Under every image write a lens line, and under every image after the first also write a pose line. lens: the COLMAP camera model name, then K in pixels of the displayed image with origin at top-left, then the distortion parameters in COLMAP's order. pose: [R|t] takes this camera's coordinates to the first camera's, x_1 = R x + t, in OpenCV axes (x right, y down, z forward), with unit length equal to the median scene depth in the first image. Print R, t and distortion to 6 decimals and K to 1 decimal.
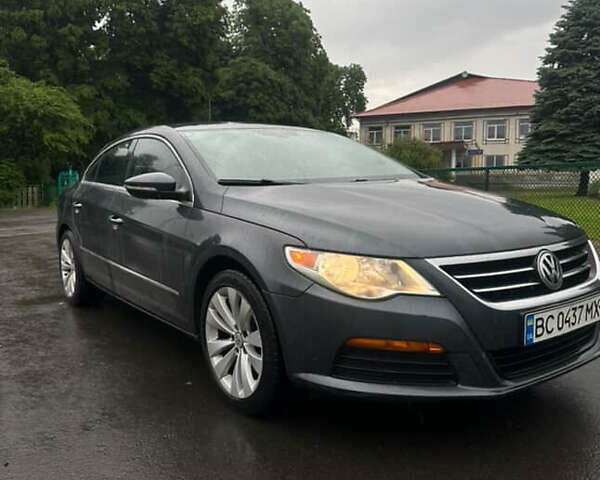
lens RADIAL K [[539.6, 0, 300.0], [0, 539.6, 240.0], [0, 0, 1]] dist [0.042853, -0.107560]
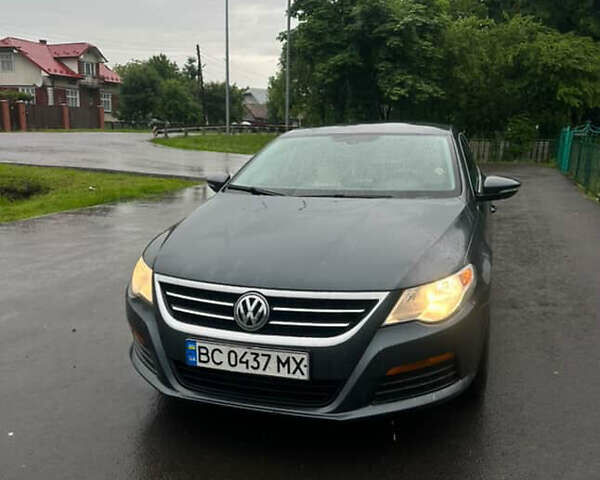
lens RADIAL K [[539.6, 0, 300.0], [0, 539.6, 240.0], [0, 0, 1]] dist [0.042853, -0.107560]
pose [[0.611443, 0.169531, -0.772914, 1.315355], [-0.102051, 0.985517, 0.135432, -0.234712], [0.784680, -0.003932, 0.619889, 0.428670]]
